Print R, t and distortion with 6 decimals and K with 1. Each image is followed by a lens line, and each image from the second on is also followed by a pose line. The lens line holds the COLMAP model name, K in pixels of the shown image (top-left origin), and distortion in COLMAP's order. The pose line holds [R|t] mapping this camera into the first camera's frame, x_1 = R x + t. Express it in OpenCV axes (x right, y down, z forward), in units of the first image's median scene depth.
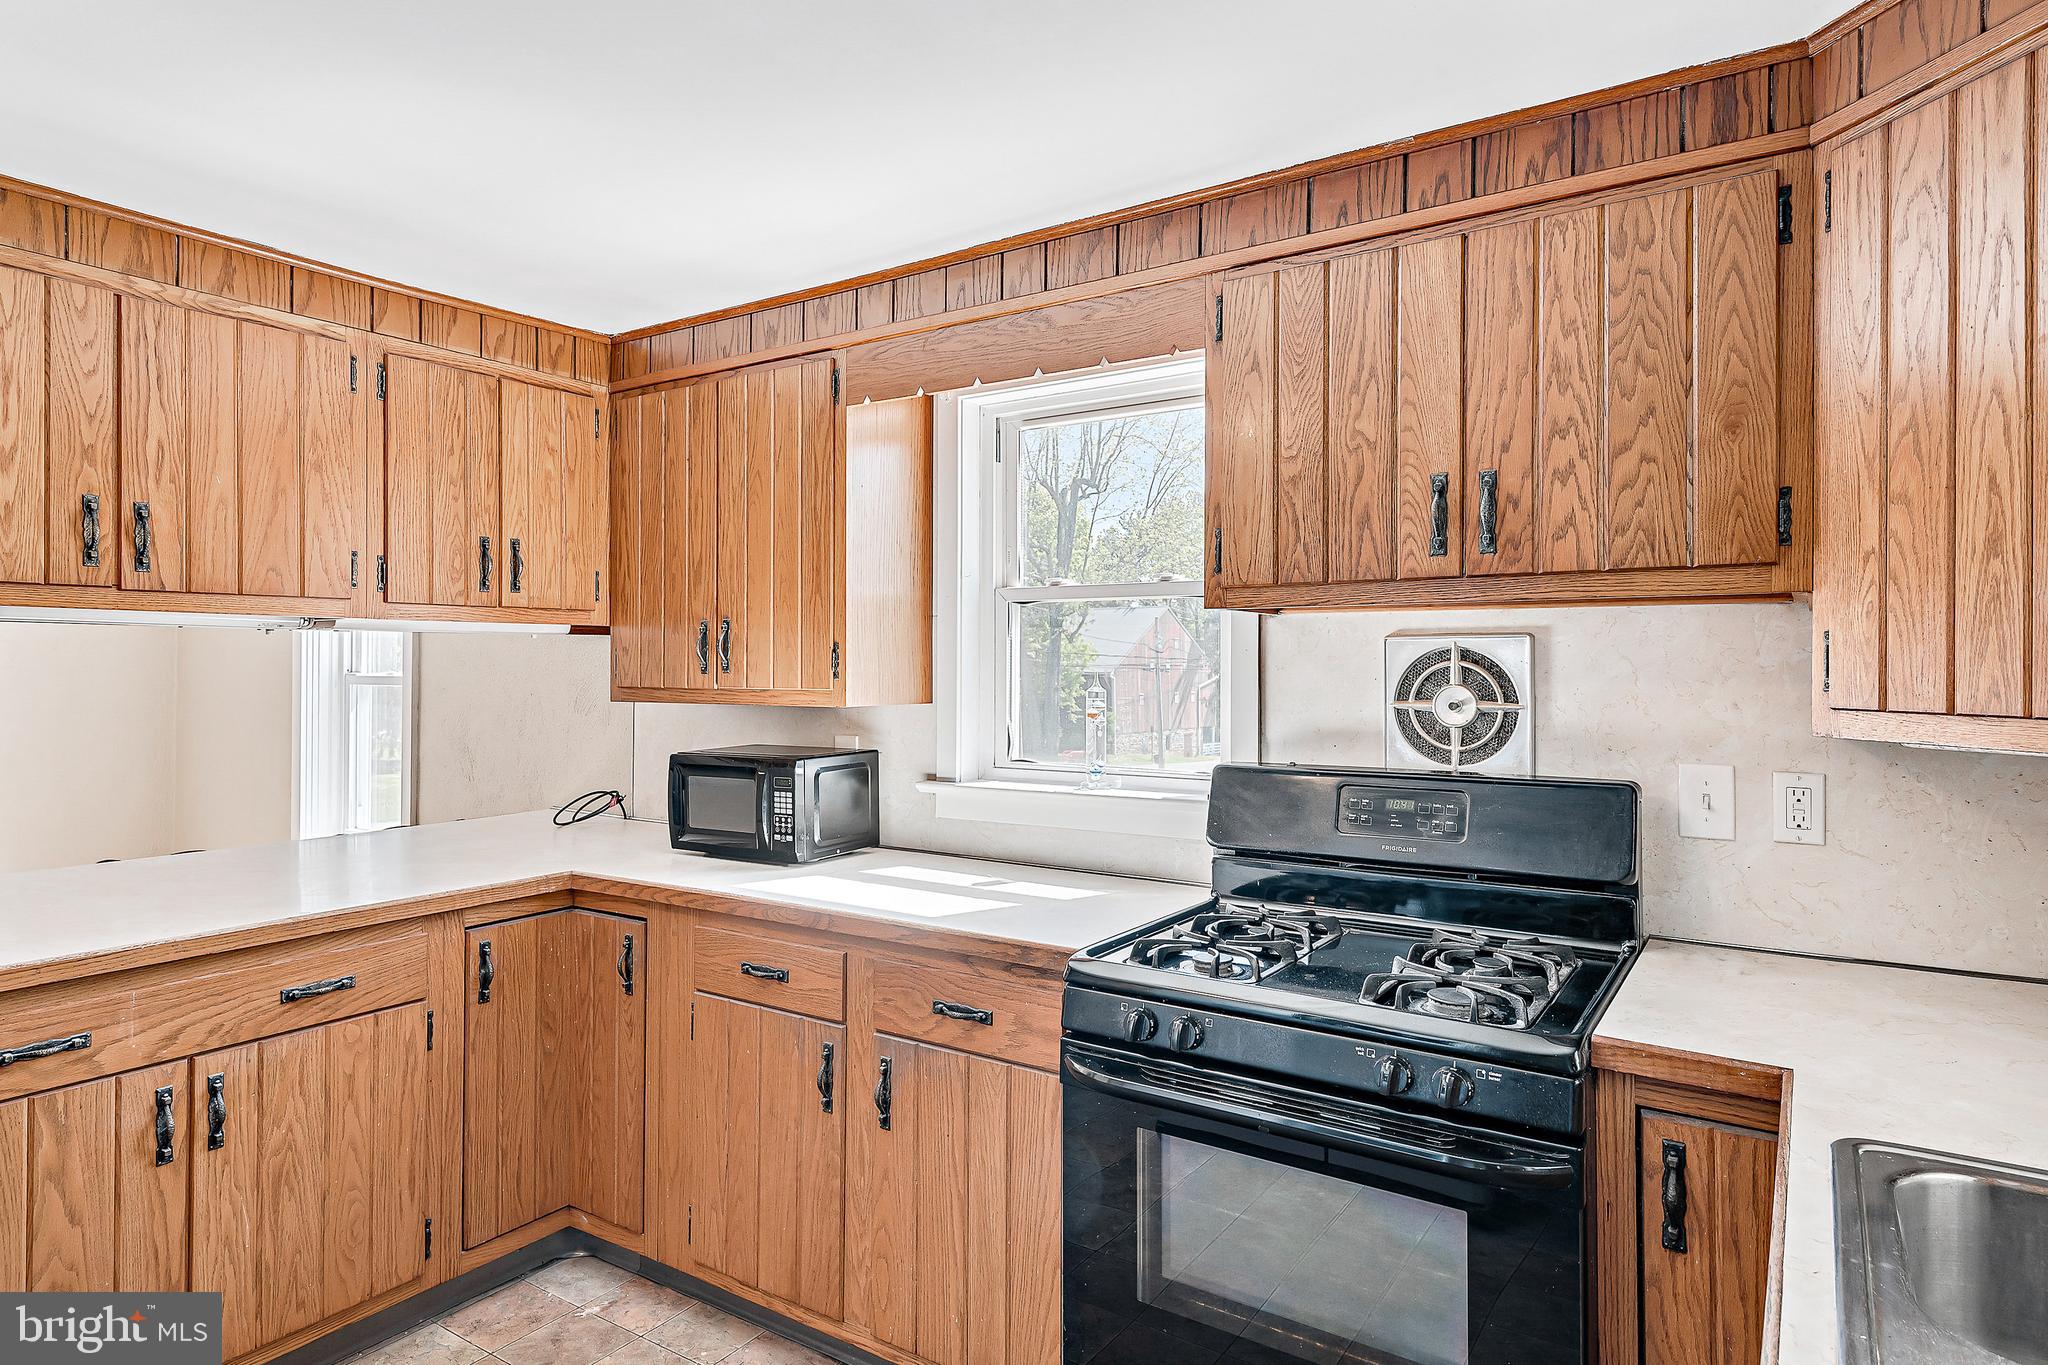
lens RADIAL K [[1174.4, 0, 1026.1], [0, 1174.4, 668.6], [0, 0, 1]] dist [0.048593, -0.035385]
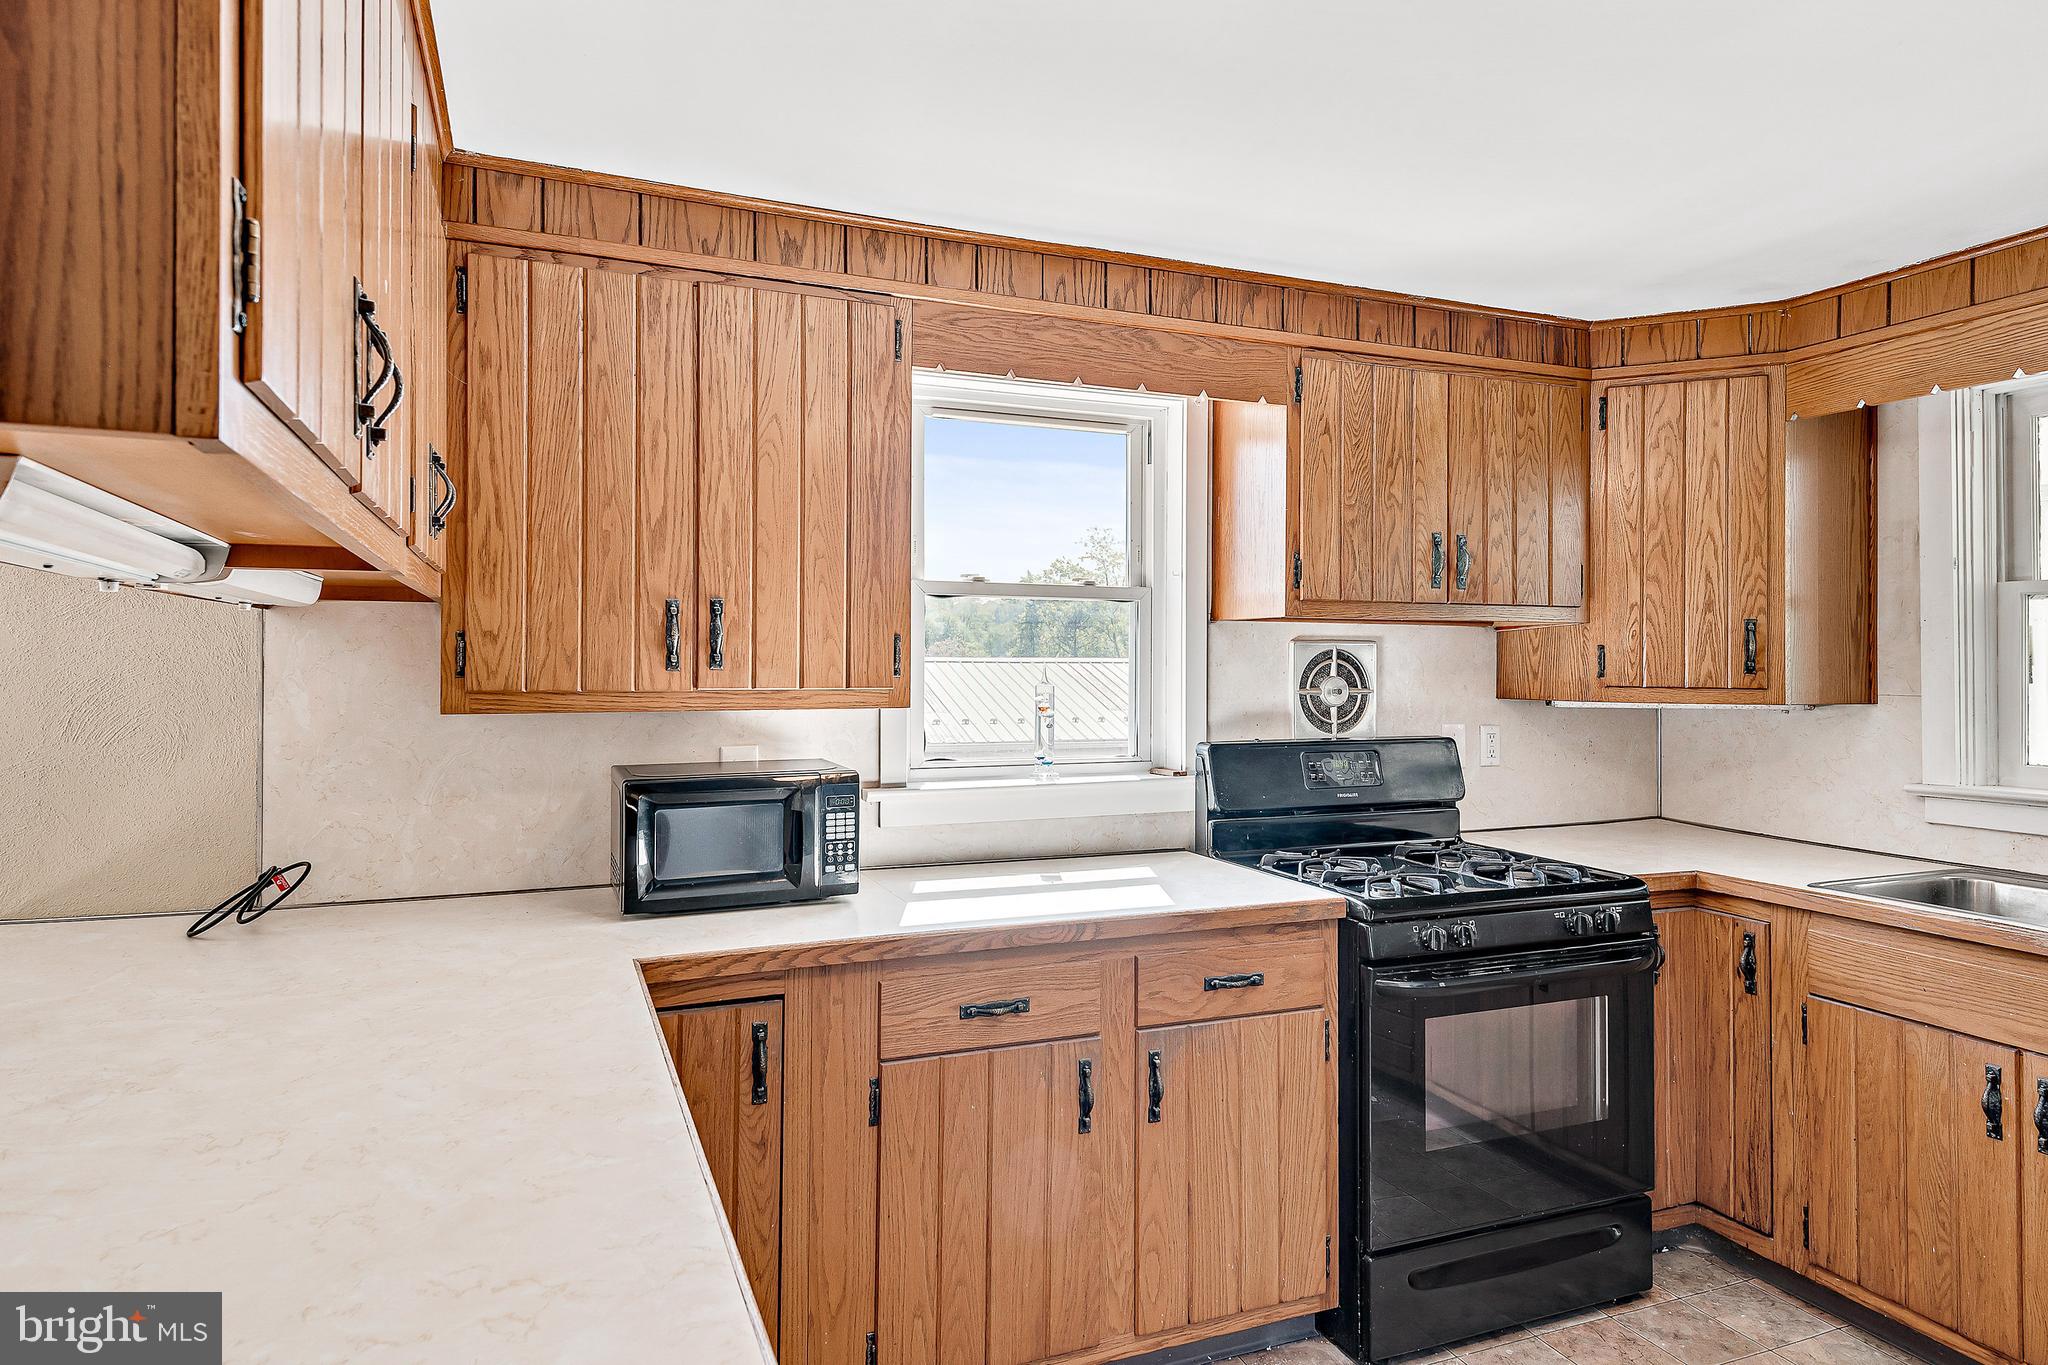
lens RADIAL K [[1174.4, 0, 1026.1], [0, 1174.4, 668.6], [0, 0, 1]] dist [0.048593, -0.035385]
pose [[0.555814, -0.002362, 0.831303, -0.942700], [-0.001164, 0.999993, 0.003620, -0.000075], [-0.831306, -0.002979, 0.555807, 0.493566]]
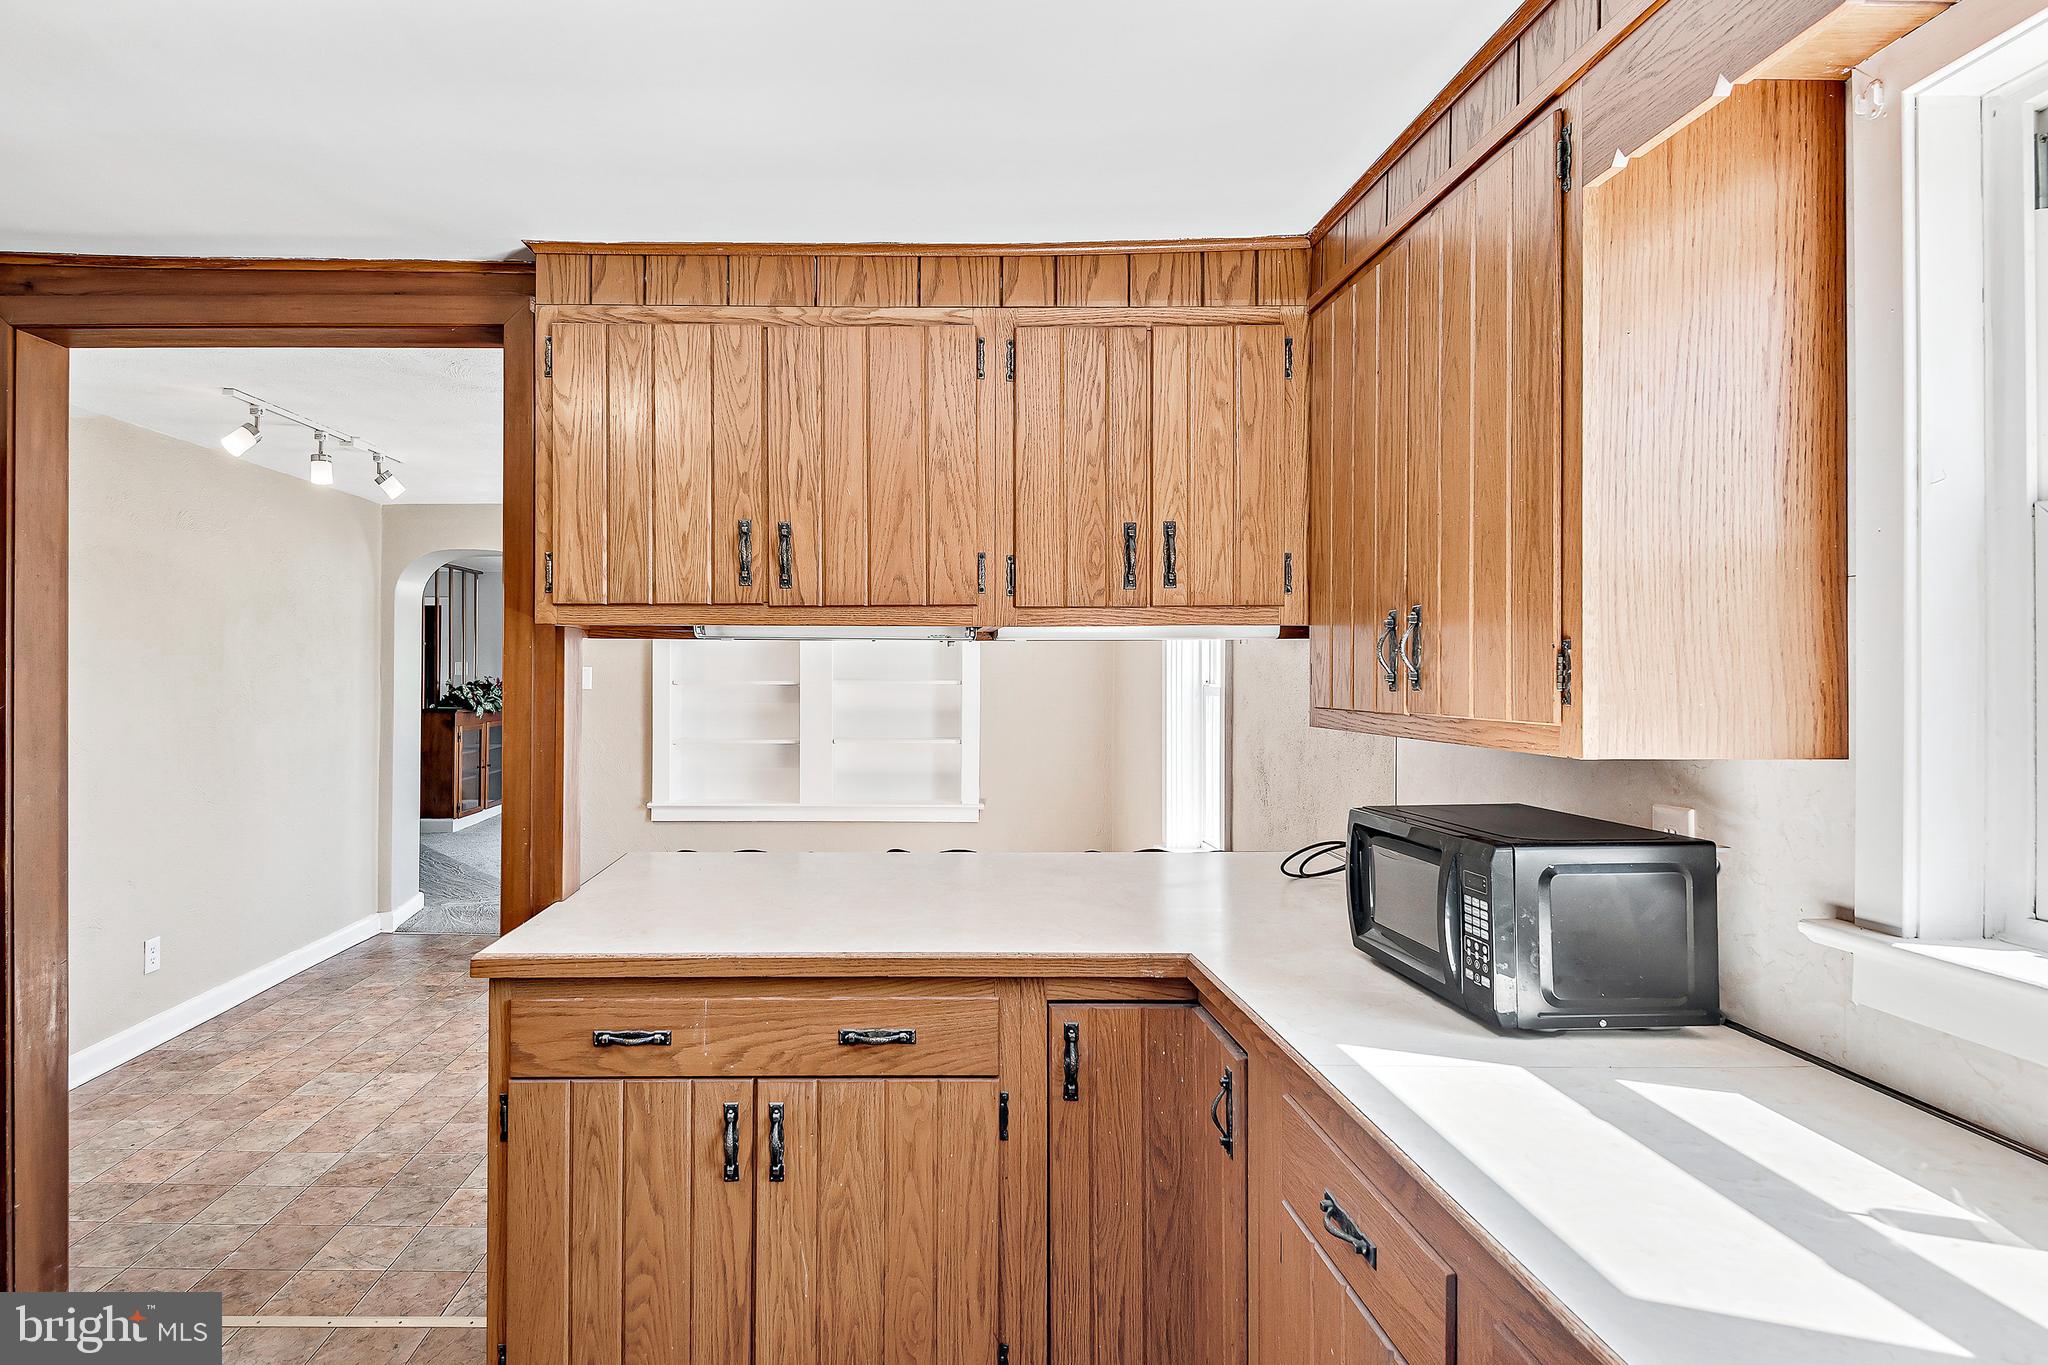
lens RADIAL K [[1064.6, 0, 894.7], [0, 1064.6, 670.4], [0, 0, 1]] dist [0.032583, -0.027046]
pose [[0.556957, -0.003964, -0.830532, 0.083076], [-0.002844, 0.999974, -0.006680, -0.003130], [0.830537, 0.006082, 0.556931, 0.537826]]
